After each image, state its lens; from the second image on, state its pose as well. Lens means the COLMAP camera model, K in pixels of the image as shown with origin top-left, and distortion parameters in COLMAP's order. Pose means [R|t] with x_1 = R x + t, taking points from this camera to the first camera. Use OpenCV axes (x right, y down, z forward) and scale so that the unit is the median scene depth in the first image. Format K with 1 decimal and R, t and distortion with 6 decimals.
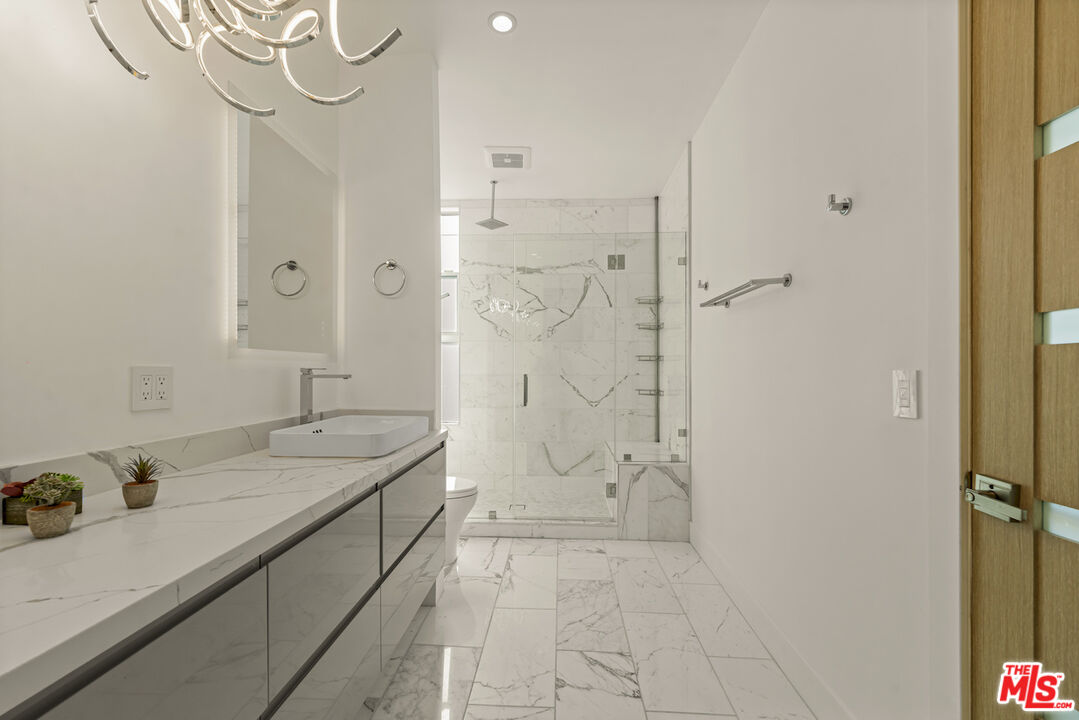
lens RADIAL K [[439.8, 0, 539.8], [0, 439.8, 363.4], [0, 0, 1]] dist [0.002349, -0.000600]
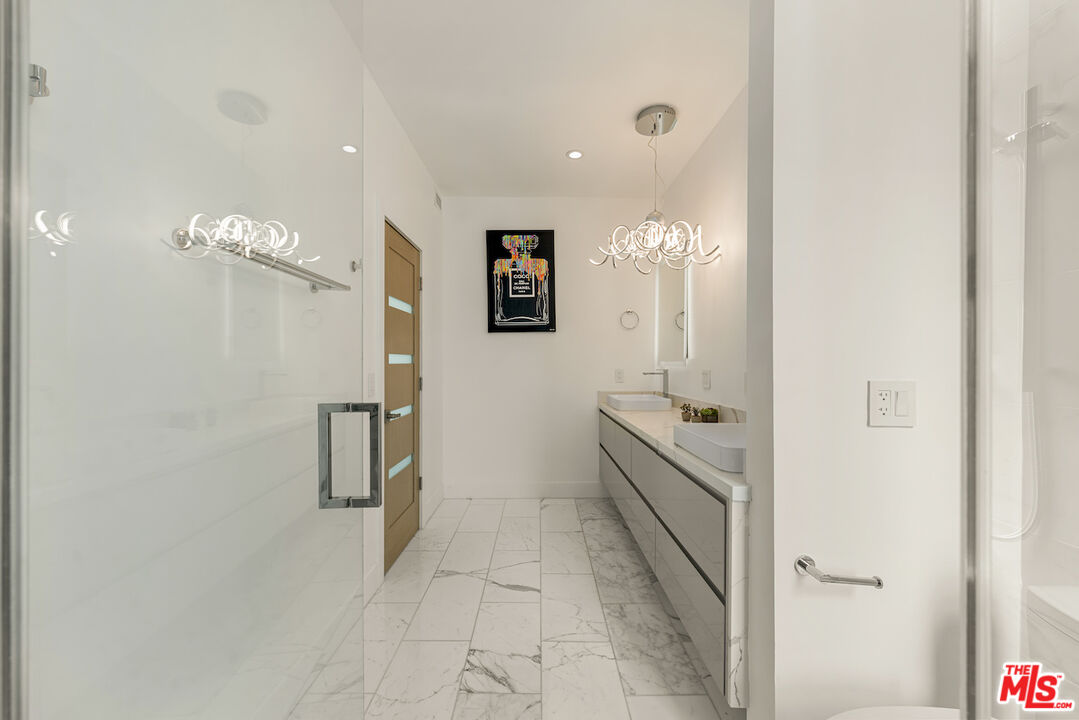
lens RADIAL K [[439.8, 0, 538.8], [0, 439.8, 363.6], [0, 0, 1]] dist [0.002349, -0.000600]
pose [[-0.998893, -0.004008, -0.046864, 0.094800], [-0.003631, 0.999960, -0.008131, -0.008896], [0.046895, -0.007952, -0.998868, 2.076854]]
